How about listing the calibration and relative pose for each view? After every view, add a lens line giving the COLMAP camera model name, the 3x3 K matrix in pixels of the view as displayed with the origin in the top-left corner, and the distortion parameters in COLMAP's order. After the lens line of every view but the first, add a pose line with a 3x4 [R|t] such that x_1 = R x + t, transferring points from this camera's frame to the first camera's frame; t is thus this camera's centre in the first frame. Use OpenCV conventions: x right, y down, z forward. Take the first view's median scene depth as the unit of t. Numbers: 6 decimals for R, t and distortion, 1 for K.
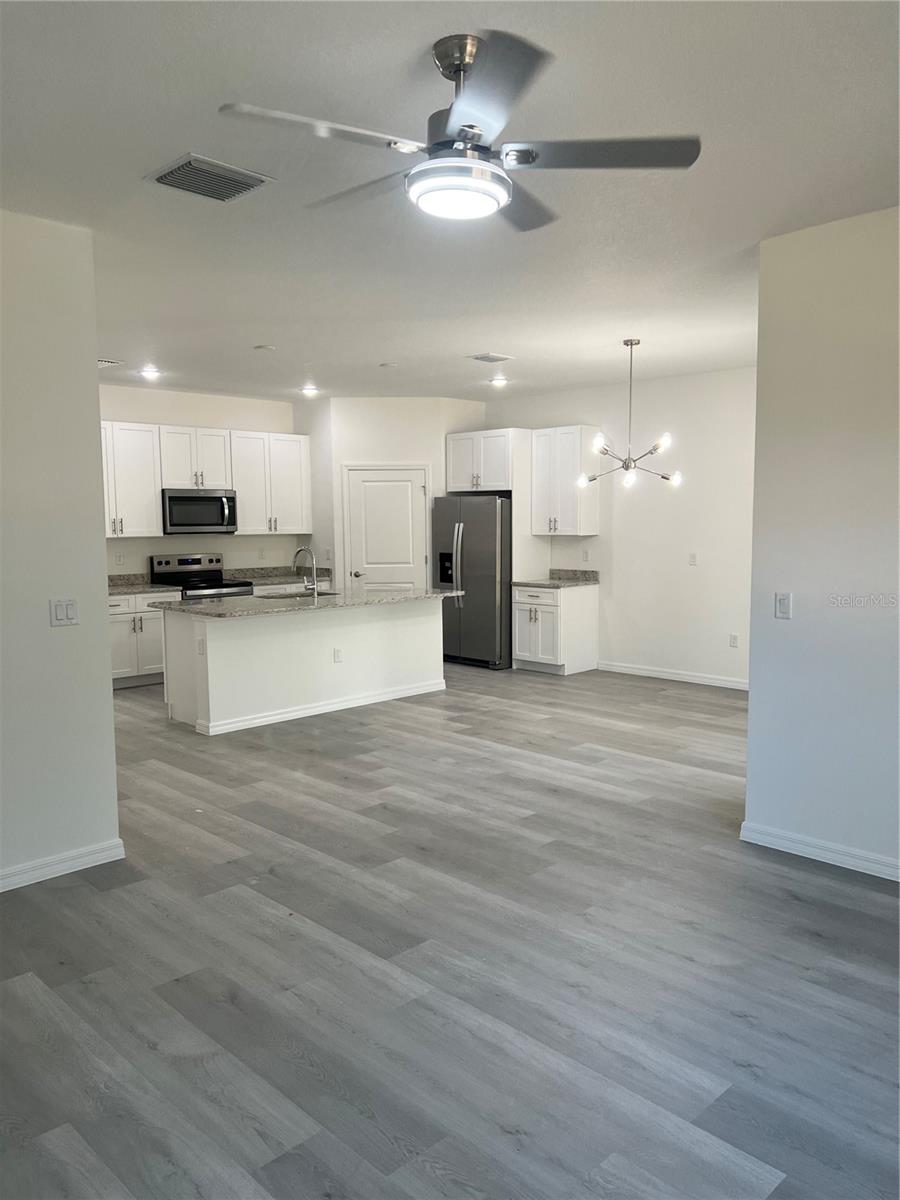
lens RADIAL K [[900.2, 0, 451.6], [0, 900.2, 596.8], [0, 0, 1]] dist [0.062160, -0.071686]
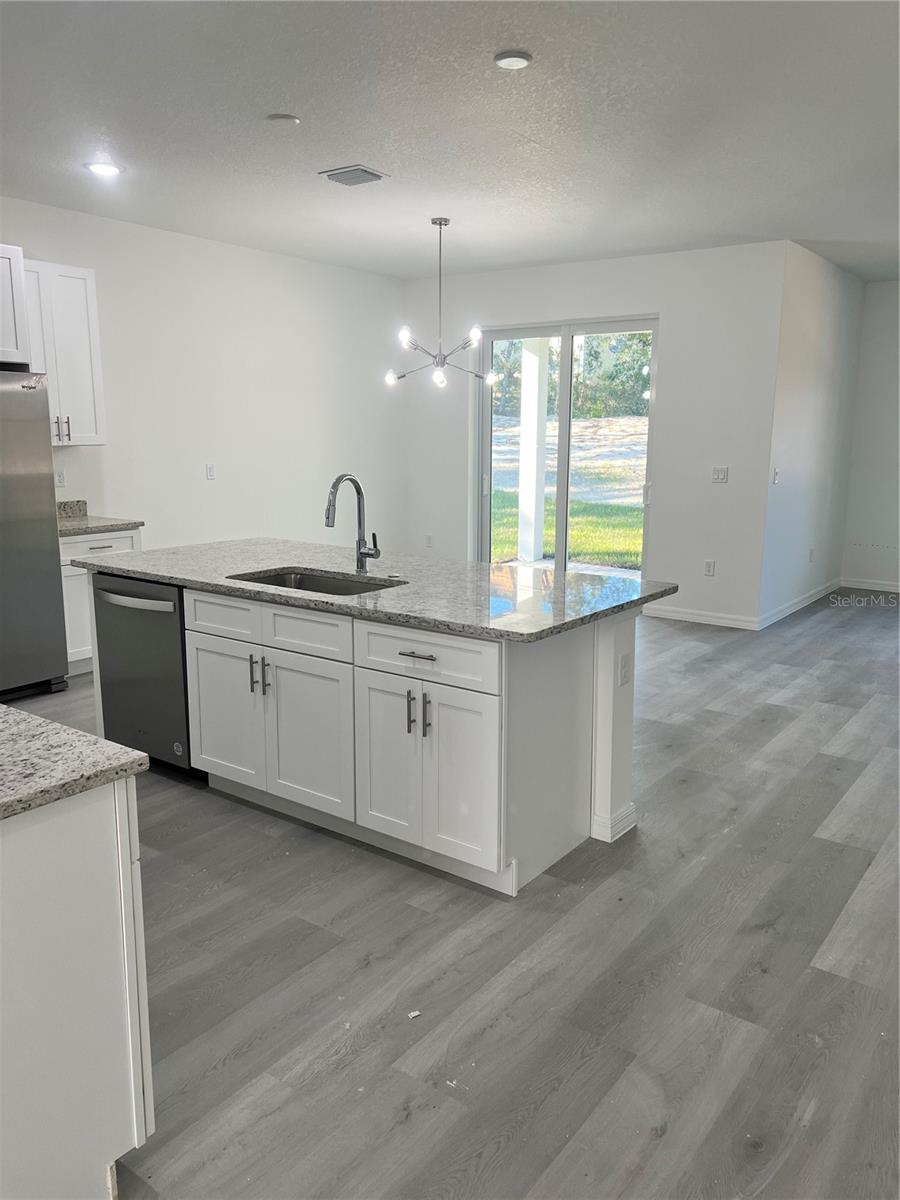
lens RADIAL K [[910.4, 0, 468.1], [0, 910.4, 588.7], [0, 0, 1]] dist [0.069446, -0.071084]
pose [[-0.167137, -0.173900, 0.970476, -0.976612], [0.081524, 0.978514, 0.189381, -0.125104], [-0.982557, 0.110770, -0.149369, 1.499715]]
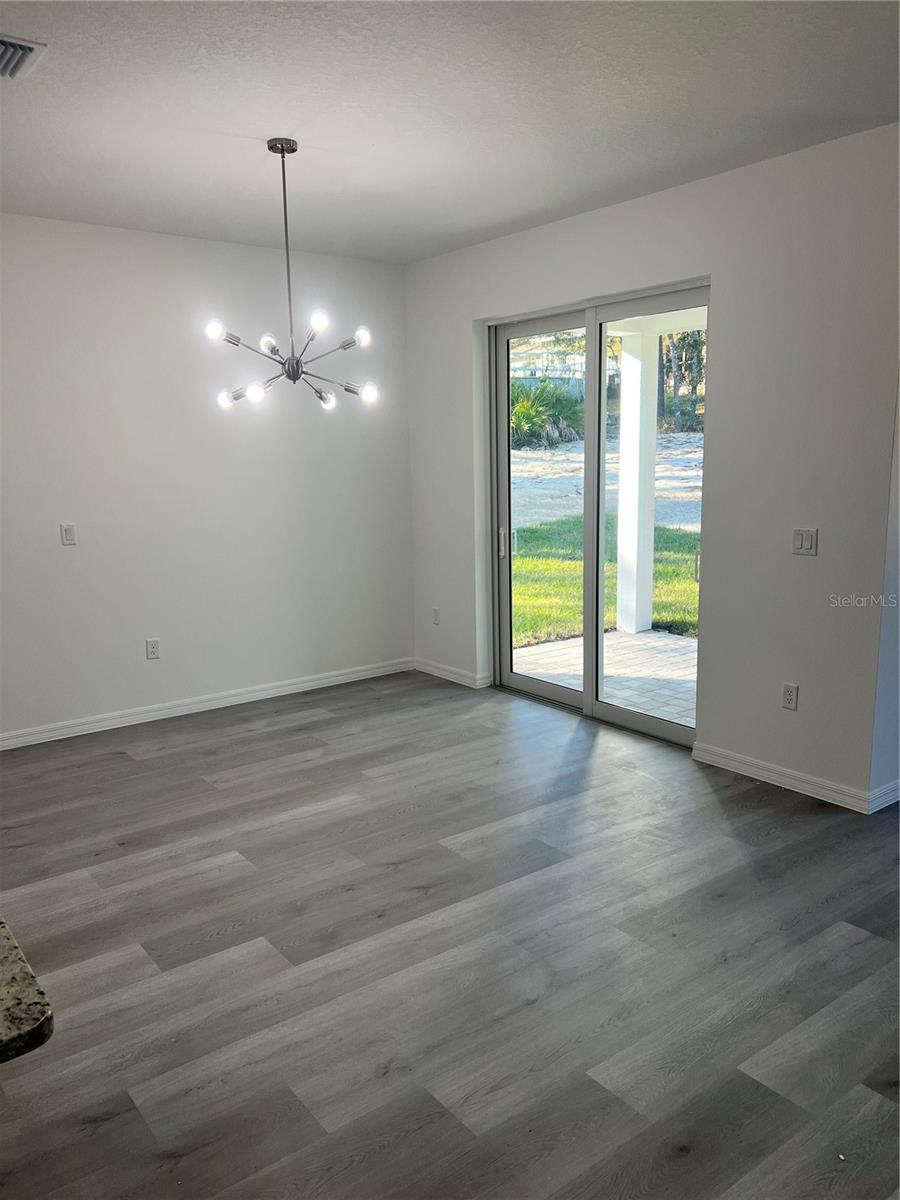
lens RADIAL K [[911.3, 0, 460.5], [0, 911.3, 601.5], [0, 0, 1]] dist [0.056606, -0.060059]
pose [[0.124333, -0.167187, 0.978054, -0.508234], [0.107364, 0.982182, 0.154245, -0.106083], [-0.986415, 0.085830, 0.140068, 1.091460]]
